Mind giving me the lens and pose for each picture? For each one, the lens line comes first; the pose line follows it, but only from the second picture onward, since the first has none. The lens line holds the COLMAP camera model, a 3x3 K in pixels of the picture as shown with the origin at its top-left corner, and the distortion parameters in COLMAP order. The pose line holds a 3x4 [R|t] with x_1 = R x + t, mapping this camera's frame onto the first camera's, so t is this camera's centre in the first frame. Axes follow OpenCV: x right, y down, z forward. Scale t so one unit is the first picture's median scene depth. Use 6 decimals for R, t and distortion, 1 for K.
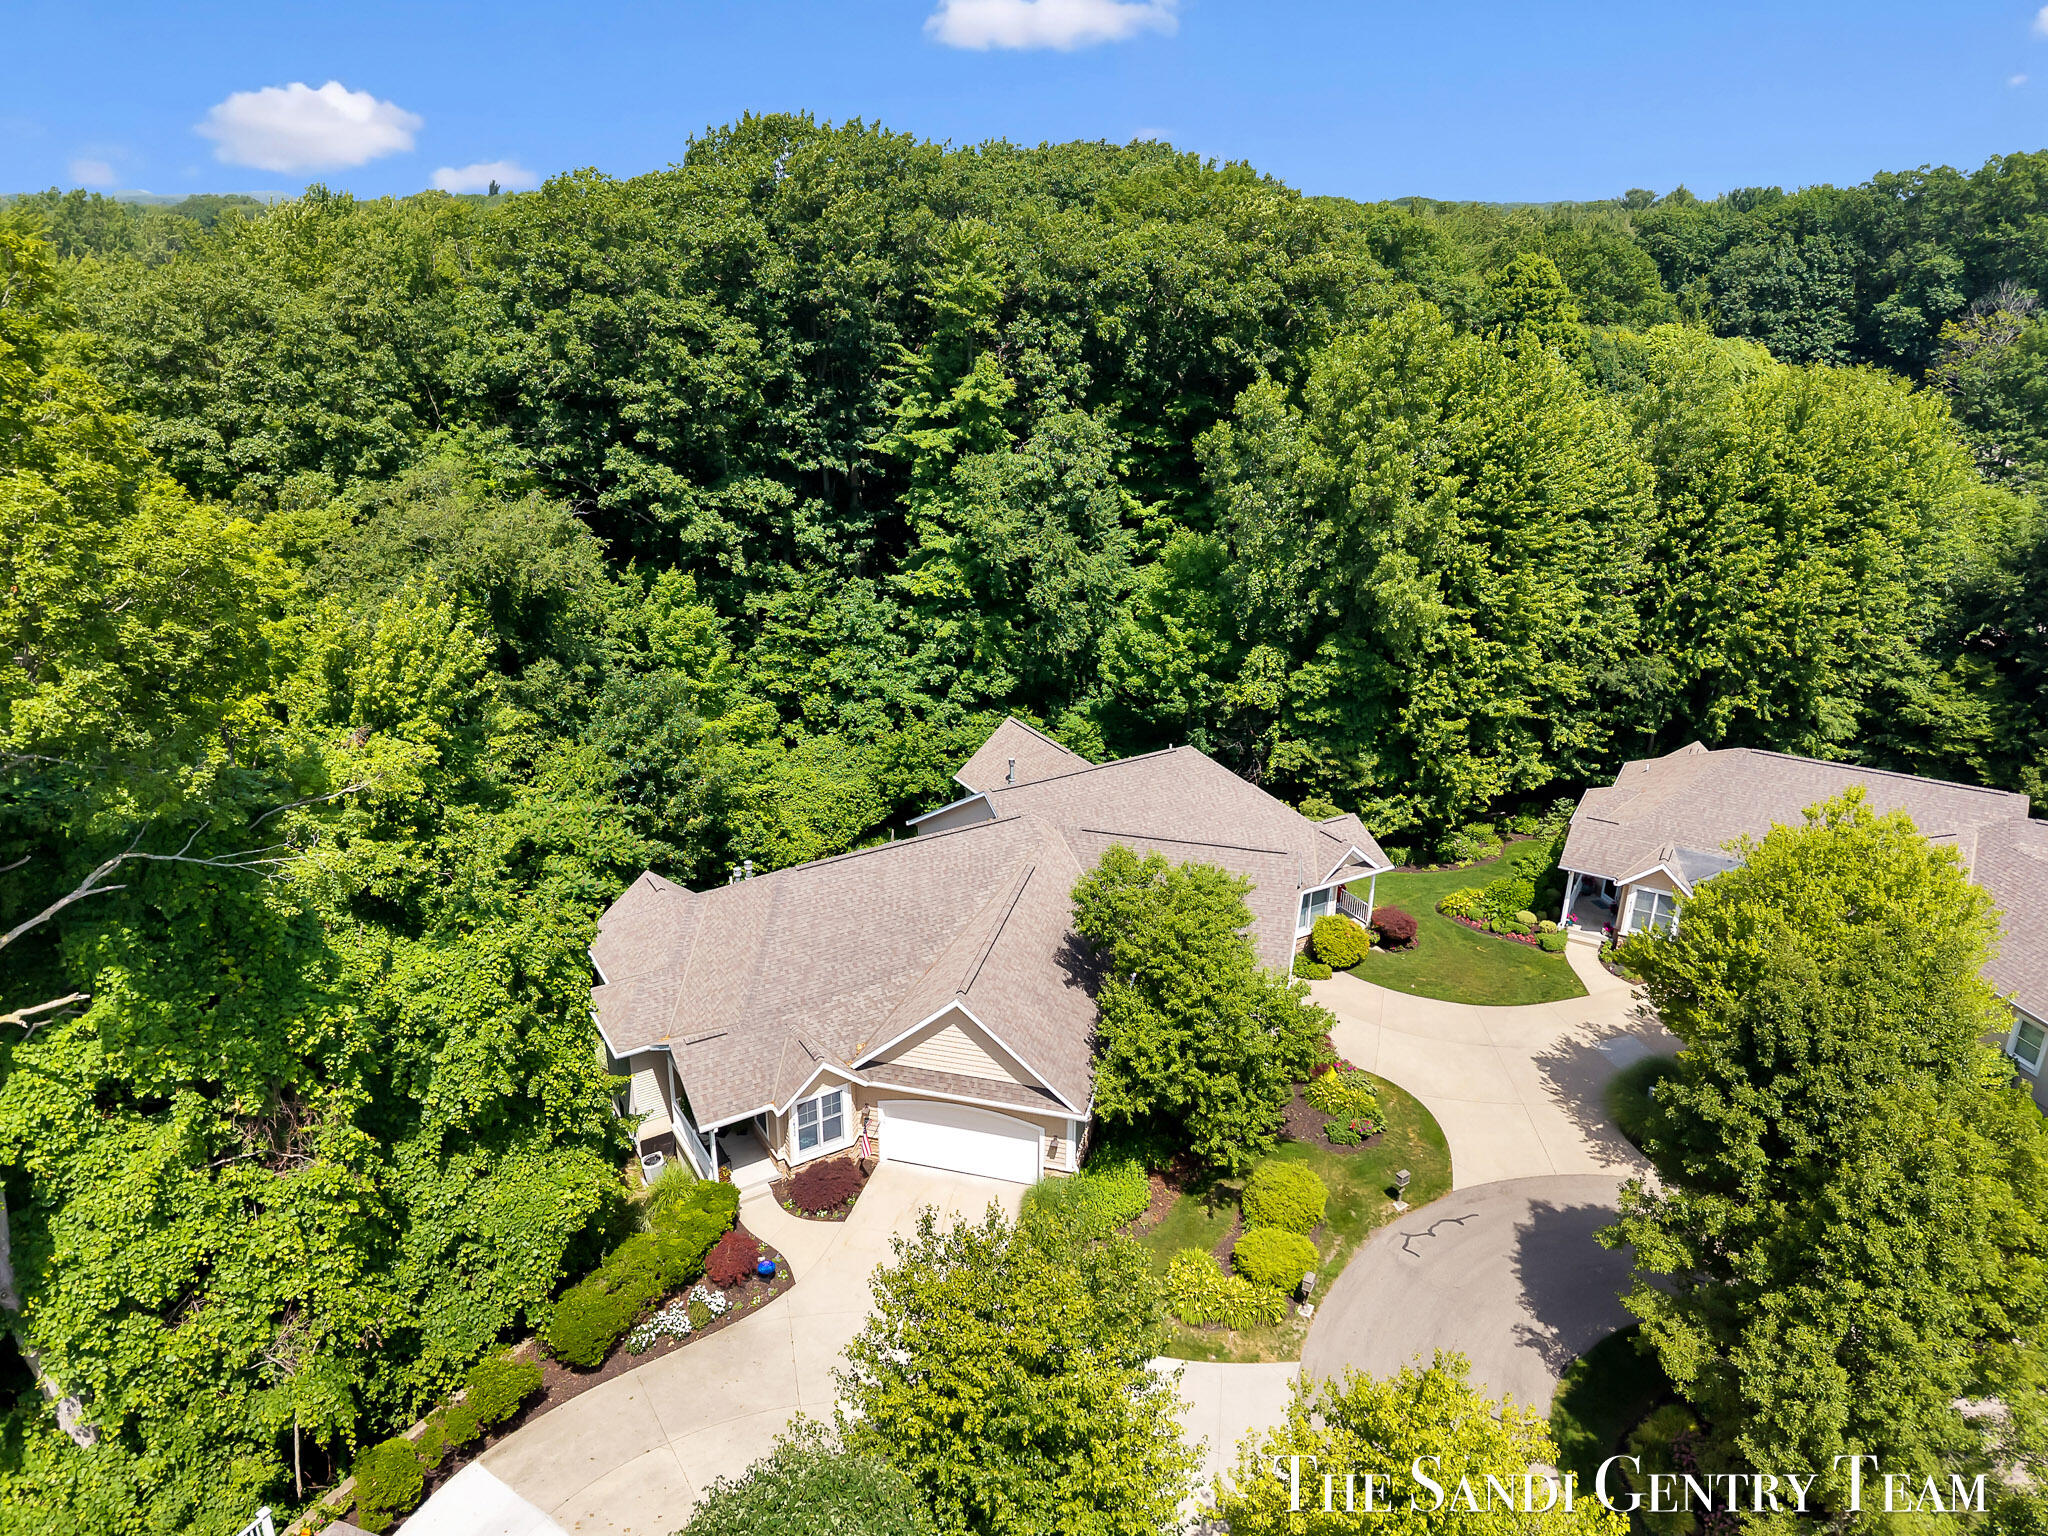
lens RADIAL K [[1427.1, 0, 1019.3], [0, 1427.1, 731.0], [0, 0, 1]] dist [0.141600, 0.000353]
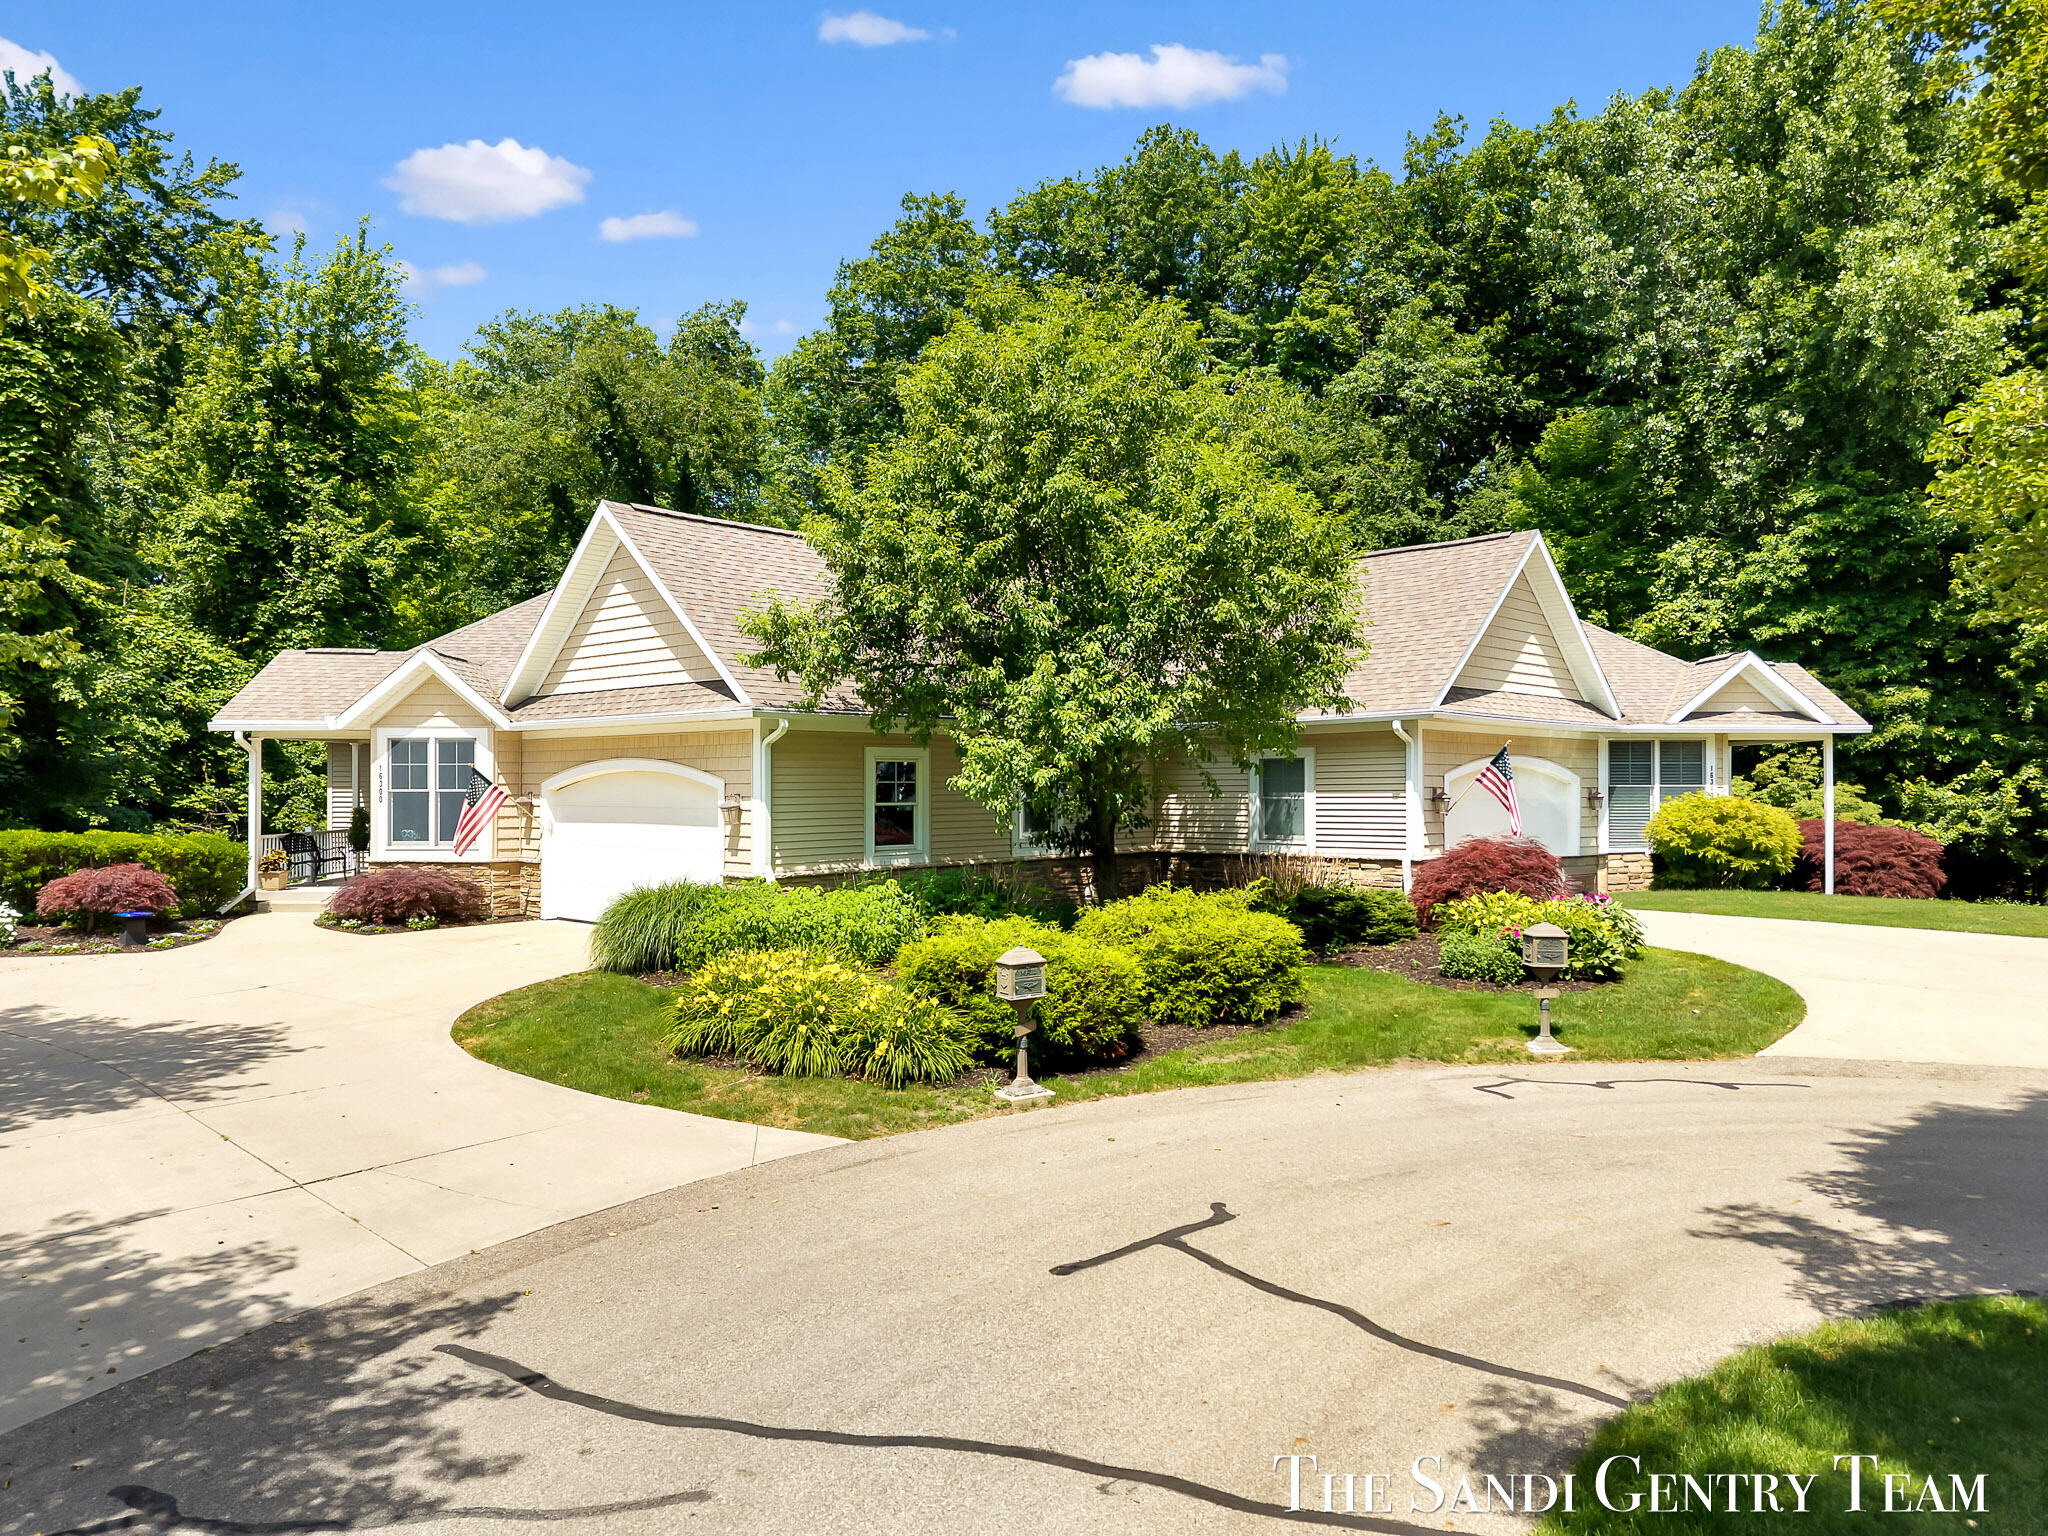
lens RADIAL K [[1403.6, 0, 1022.3], [0, 1403.6, 757.6], [0, 0, 1]] dist [0.002070, 0.023496]
pose [[0.876988, -0.016611, -0.480225, 0.201037], [-0.164170, 0.928905, -0.331939, 0.257098], [0.451597, 0.369945, 0.811912, 0.431635]]
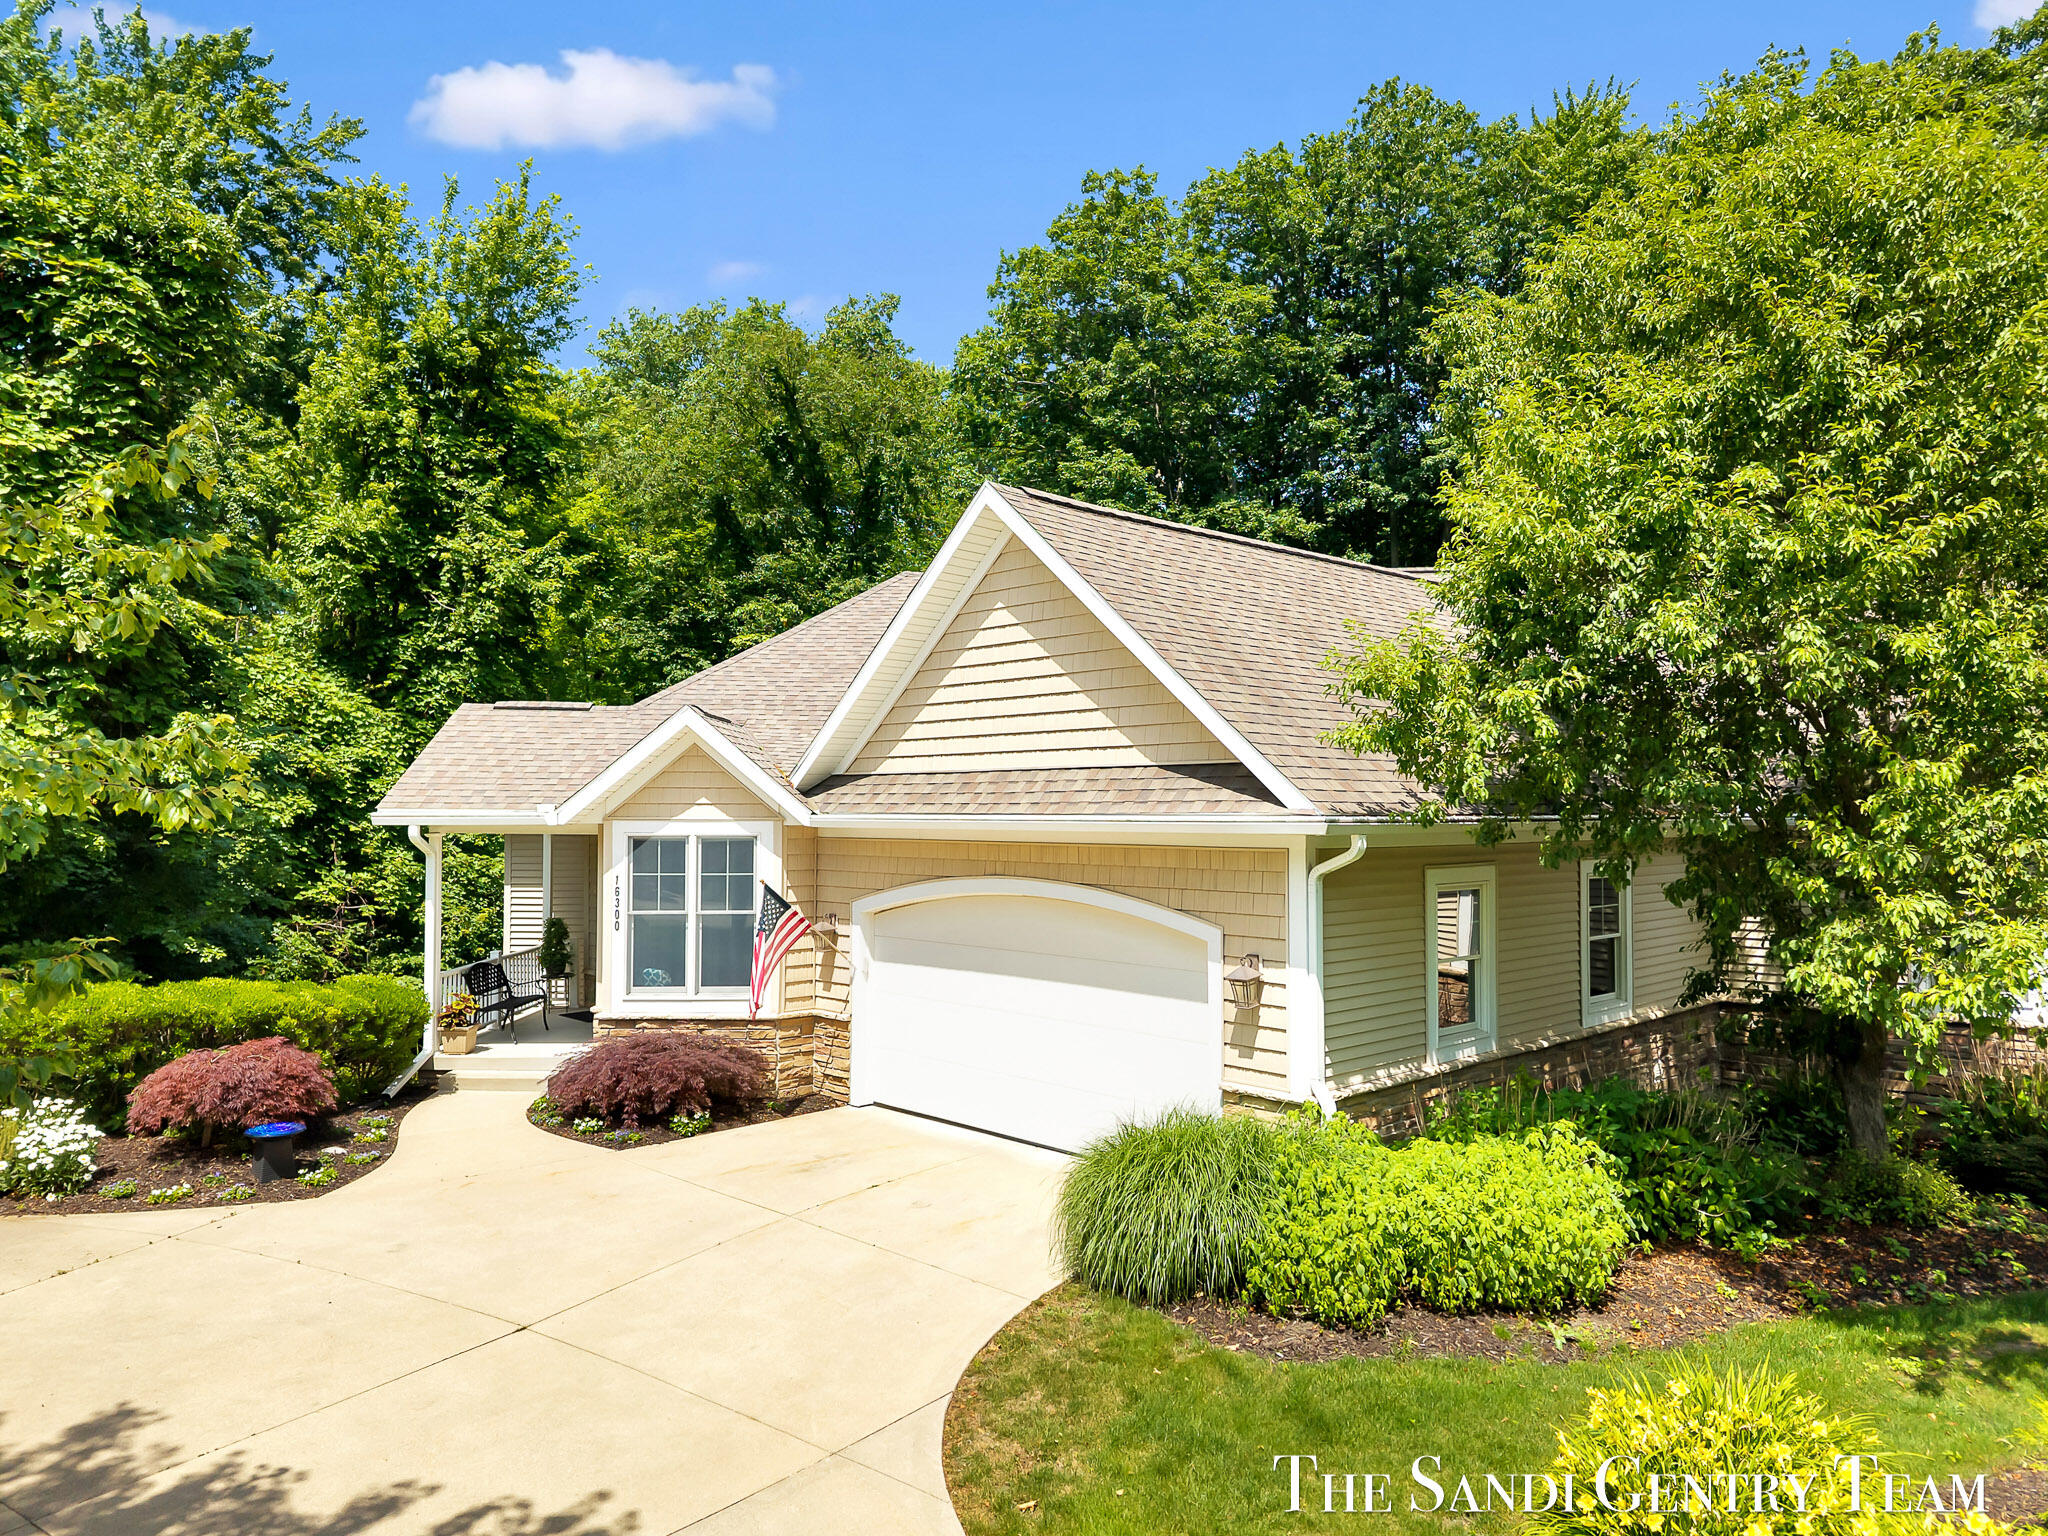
lens RADIAL K [[1402.2, 0, 1024.0], [0, 1402.2, 768.0], [0, 0, 1]] dist [0.025268, 0.001565]
pose [[0.856082, -0.021599, -0.516389, 0.079008], [-0.179990, 0.924124, -0.337044, 0.221024], [0.484487, 0.381482, 0.787238, 0.481251]]
